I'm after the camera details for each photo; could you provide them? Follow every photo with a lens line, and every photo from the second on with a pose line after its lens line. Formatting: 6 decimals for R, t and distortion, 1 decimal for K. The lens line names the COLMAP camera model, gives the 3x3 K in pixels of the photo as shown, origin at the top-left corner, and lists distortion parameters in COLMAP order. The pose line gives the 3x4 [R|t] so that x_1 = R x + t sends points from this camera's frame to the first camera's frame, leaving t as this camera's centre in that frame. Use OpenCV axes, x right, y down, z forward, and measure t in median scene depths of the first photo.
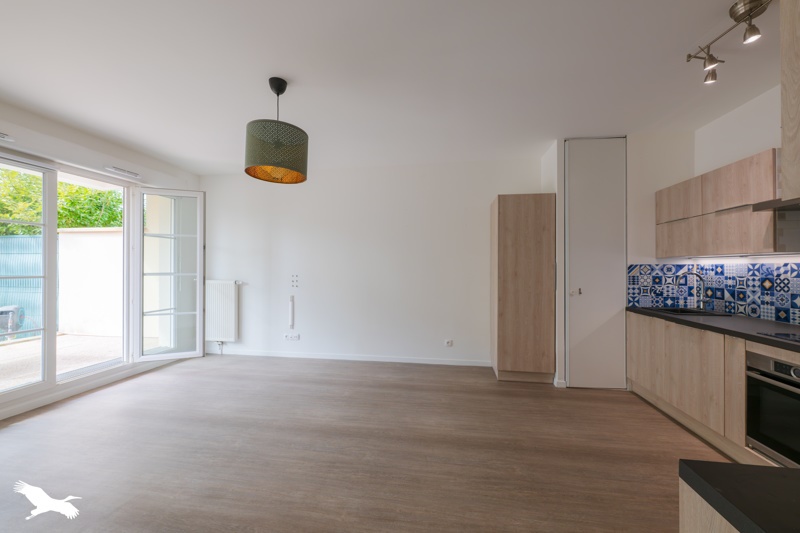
lens RADIAL K [[316.4, 0, 398.0], [0, 316.4, 265.4], [0, 0, 1]] dist [0.000588, 0.000071]
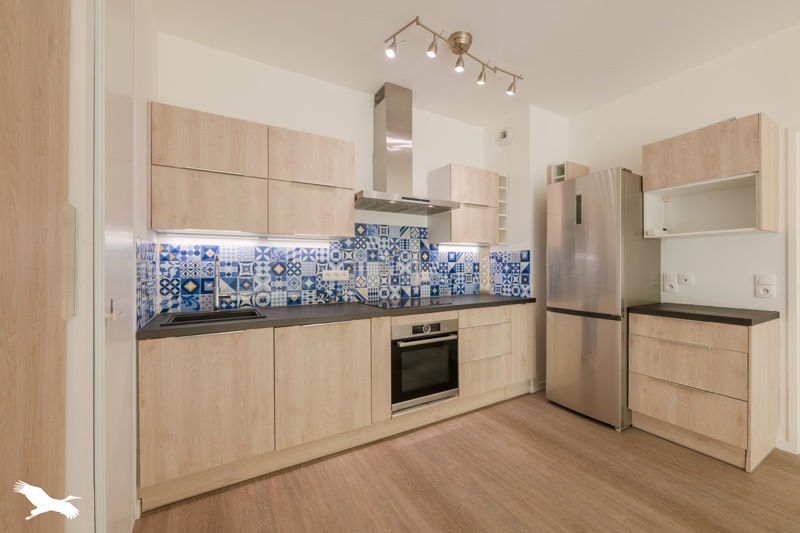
lens RADIAL K [[316.4, 0, 398.0], [0, 316.4, 265.4], [0, 0, 1]] dist [0.000588, 0.000071]
pose [[-0.636840, -0.015857, 0.770833, 0.189521], [-0.012865, 0.999868, 0.009939, 0.032694], [-0.770888, -0.003587, -0.636960, 1.262213]]
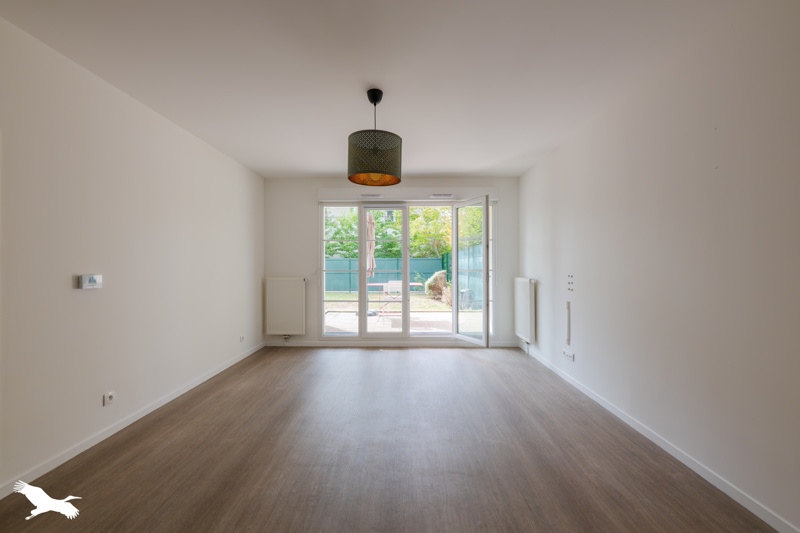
lens RADIAL K [[316.4, 0, 398.0], [0, 316.4, 265.4], [0, 0, 1]] dist [0.000588, 0.000071]
pose [[0.145498, -0.003228, -0.989353, 0.885997], [0.010127, 0.999947, -0.001773, 0.012229], [0.989307, -0.009762, 0.145523, 1.170249]]
